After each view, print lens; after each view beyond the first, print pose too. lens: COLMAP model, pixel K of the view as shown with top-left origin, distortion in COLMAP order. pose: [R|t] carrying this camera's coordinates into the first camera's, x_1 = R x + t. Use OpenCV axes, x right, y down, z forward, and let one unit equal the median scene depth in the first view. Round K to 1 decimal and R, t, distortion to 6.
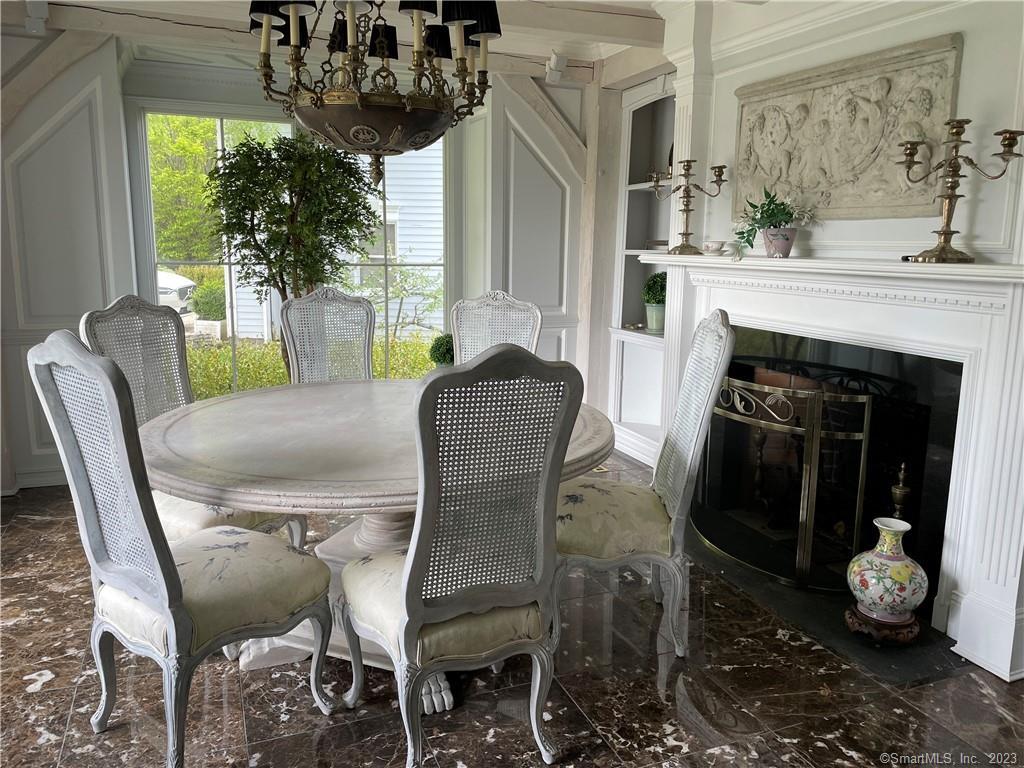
lens RADIAL K [[779.5, 0, 506.7], [0, 779.5, 382.6], [0, 0, 1]] dist [0.092968, -0.122217]
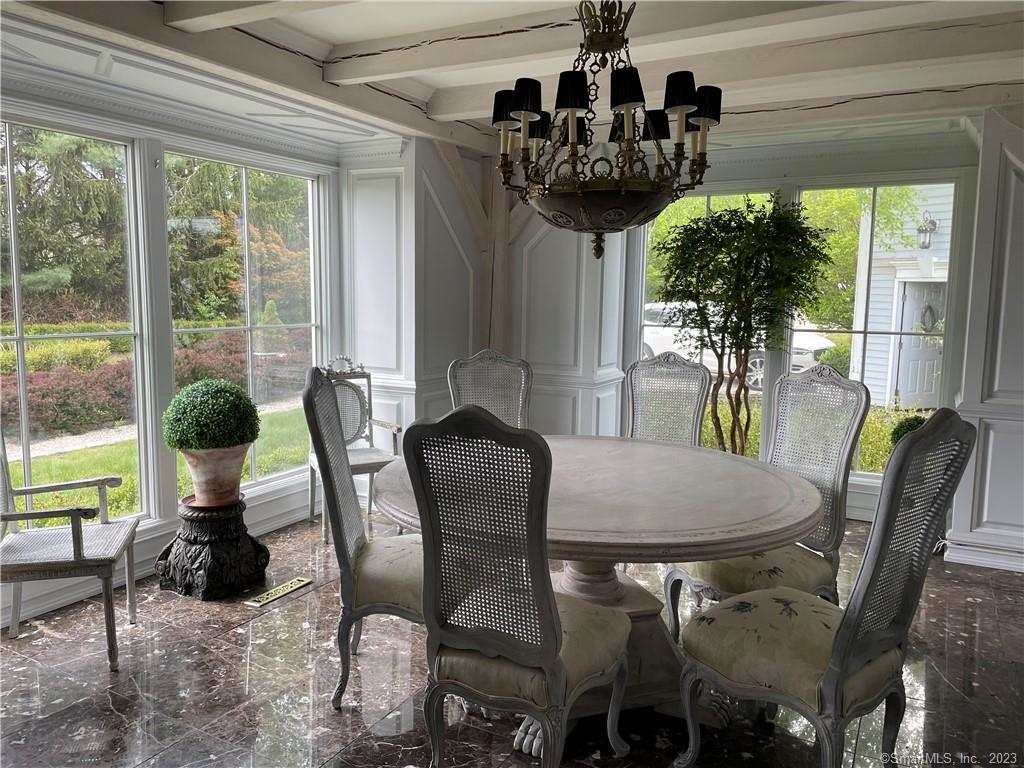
lens RADIAL K [[779.5, 0, 505.8], [0, 779.5, 381.3], [0, 0, 1]] dist [0.092968, -0.122217]
pose [[0.645781, 0.093712, -0.757750, 0.642328], [-0.150410, 0.988606, -0.005922, -0.062659], [0.748561, 0.117798, 0.652518, 0.229140]]
